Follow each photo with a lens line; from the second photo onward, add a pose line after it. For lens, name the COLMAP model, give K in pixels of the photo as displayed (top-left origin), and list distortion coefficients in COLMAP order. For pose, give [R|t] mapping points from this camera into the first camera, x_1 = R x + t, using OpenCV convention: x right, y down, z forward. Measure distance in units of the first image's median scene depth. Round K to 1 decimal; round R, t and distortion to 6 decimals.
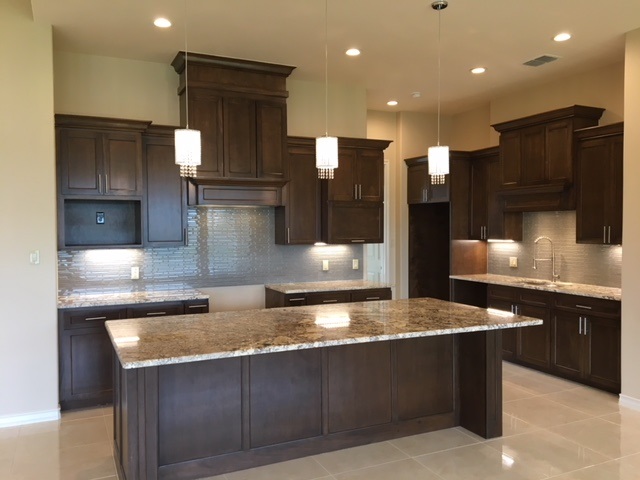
lens RADIAL K [[536.2, 0, 320.0], [0, 536.2, 240.0], [0, 0, 1]] dist [0.077021, -0.101051]
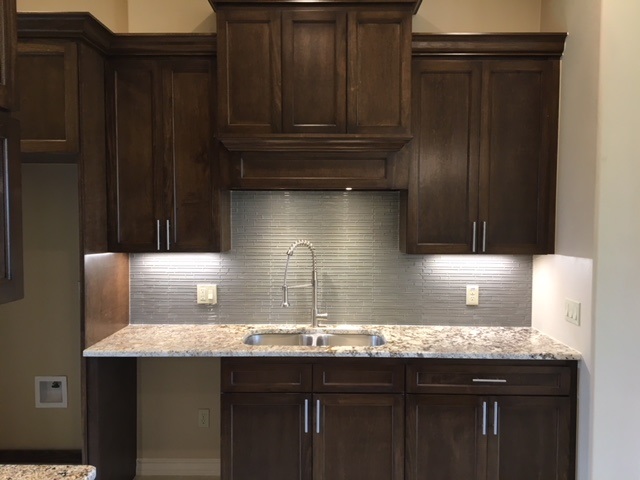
lens RADIAL K [[536.2, 0, 320.0], [0, 536.2, 240.0], [0, 0, 1]] dist [0.077021, -0.101051]
pose [[0.442539, -0.037104, 0.895981, -0.030149], [0.018041, 0.999310, 0.032472, -0.024490], [-0.896568, 0.001794, 0.442903, 0.813377]]
